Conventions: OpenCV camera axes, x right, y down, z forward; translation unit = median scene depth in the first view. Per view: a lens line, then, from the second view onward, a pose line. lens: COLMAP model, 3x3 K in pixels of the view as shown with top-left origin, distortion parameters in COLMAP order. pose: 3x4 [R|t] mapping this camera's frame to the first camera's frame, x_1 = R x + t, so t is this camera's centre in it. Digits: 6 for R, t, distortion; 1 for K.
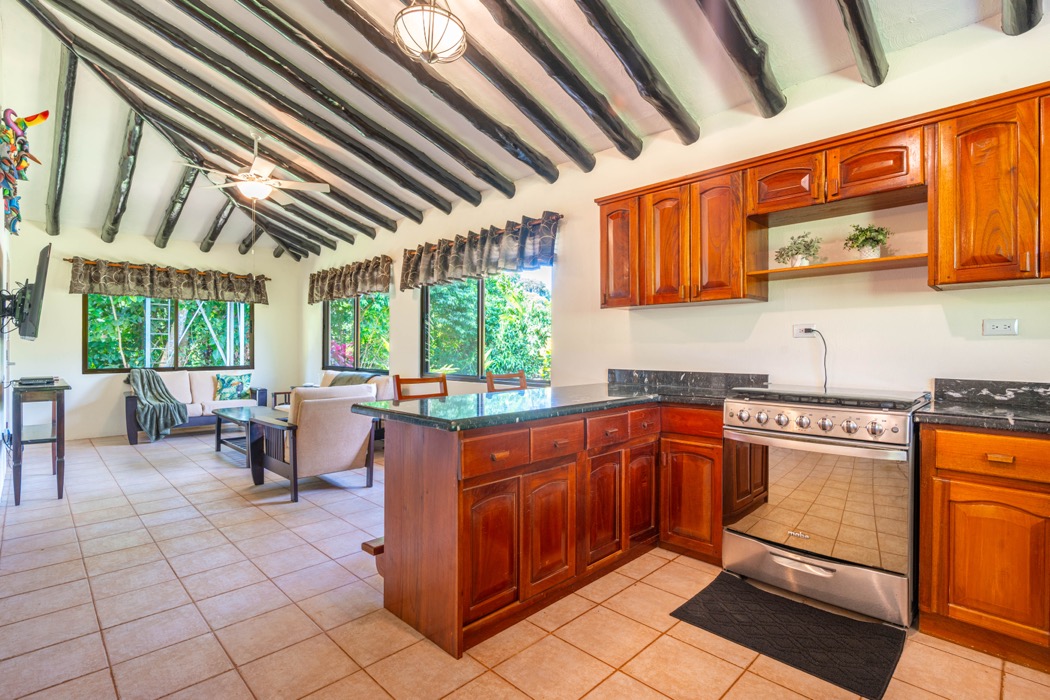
lens RADIAL K [[501.4, 0, 519.1], [0, 501.4, 350.9], [0, 0, 1]] dist [-0.000509, -0.000244]
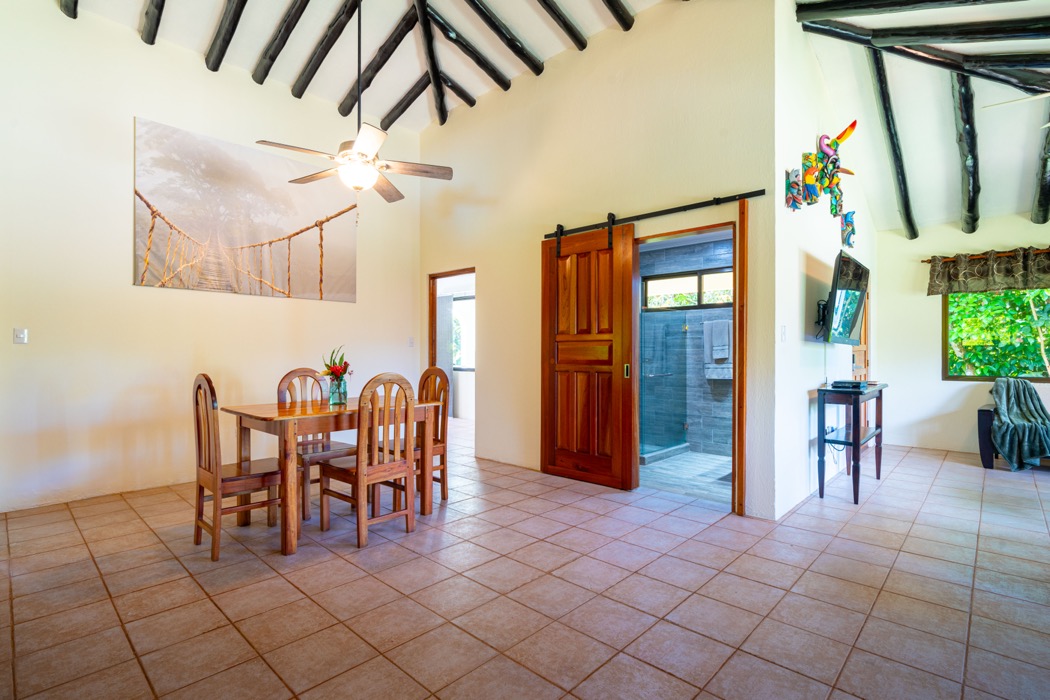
lens RADIAL K [[501.4, 0, 520.3], [0, 501.4, 348.9], [0, 0, 1]] dist [-0.000509, -0.000244]
pose [[0.037929, -0.006562, -0.999259, 0.032653], [-0.006285, 0.999957, -0.006805, -0.000782], [0.999261, 0.006538, 0.037886, 0.173358]]
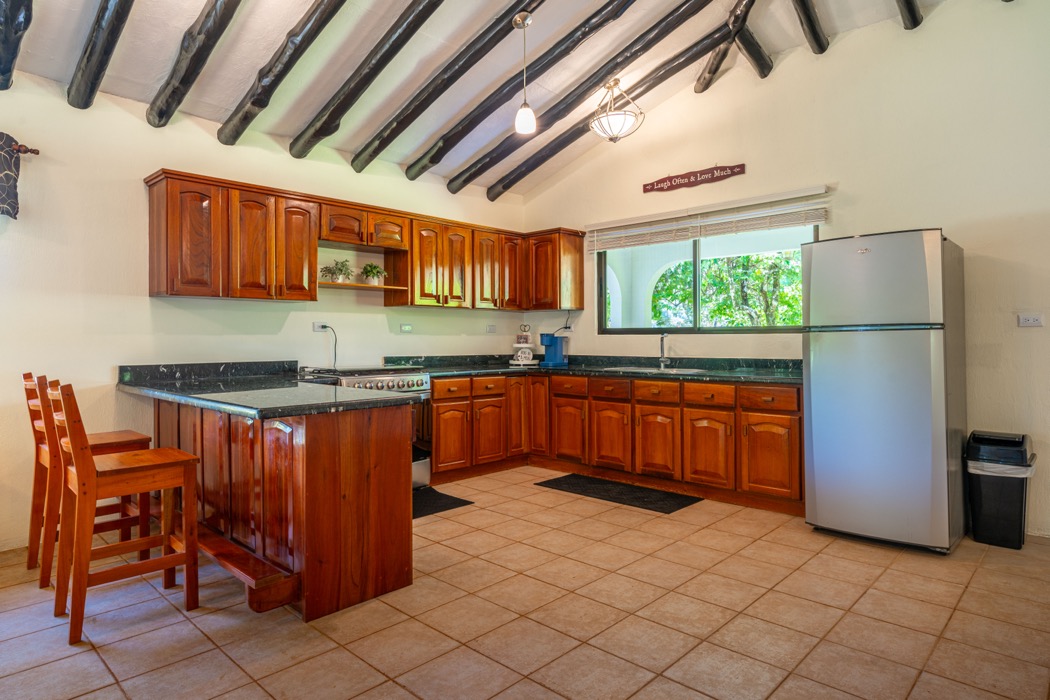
lens RADIAL K [[597.7, 0, 522.5], [0, 597.7, 345.4], [0, 0, 1]] dist [-0.000325, 0.000170]
pose [[-0.031166, -0.009906, 0.999465, -1.322960], [0.008427, 0.999913, 0.010173, -0.002089], [-0.999479, 0.008739, -0.031080, 0.615285]]
